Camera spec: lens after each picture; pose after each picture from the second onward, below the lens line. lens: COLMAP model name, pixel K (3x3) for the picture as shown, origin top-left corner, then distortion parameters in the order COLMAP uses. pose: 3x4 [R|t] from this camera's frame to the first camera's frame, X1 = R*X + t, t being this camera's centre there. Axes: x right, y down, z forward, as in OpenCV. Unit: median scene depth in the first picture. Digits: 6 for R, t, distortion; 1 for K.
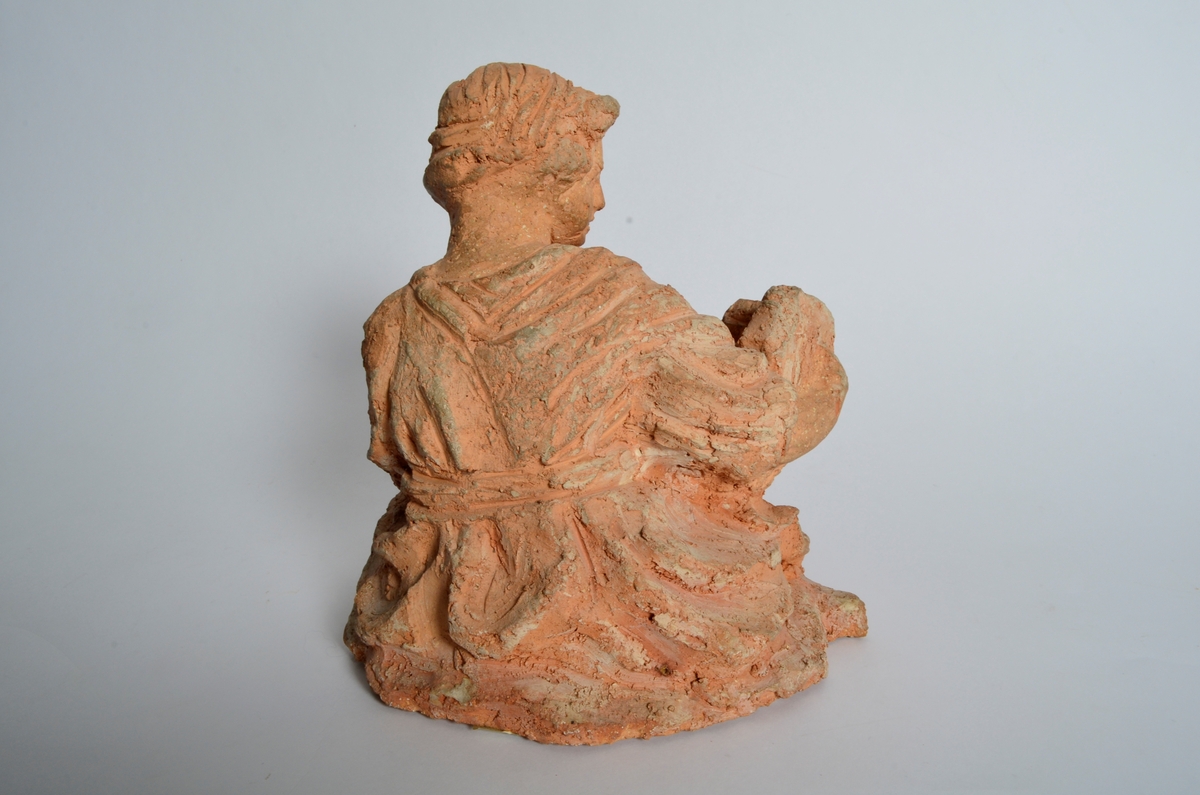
lens RADIAL K [[924.8, 0, 600.0], [0, 924.8, 397.5], [0, 0, 1]] dist [-0.093772, 0.000012]
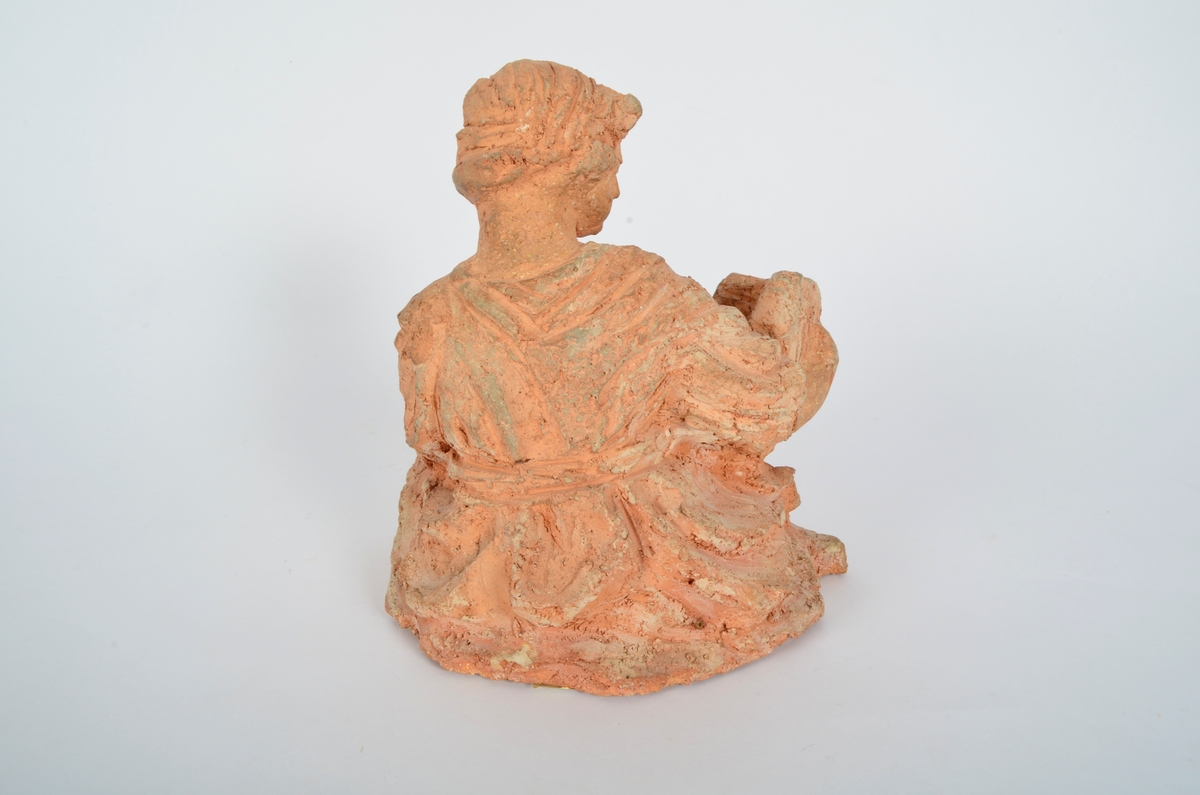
lens RADIAL K [[924.8, 0, 600.0], [0, 924.8, 397.5], [0, 0, 1]] dist [-0.093772, 0.000012]
pose [[0.990168, -0.035587, 0.135282, -0.192253], [0.019015, 0.992363, 0.121874, -0.121832], [-0.138586, -0.118103, 0.983283, -0.072382]]
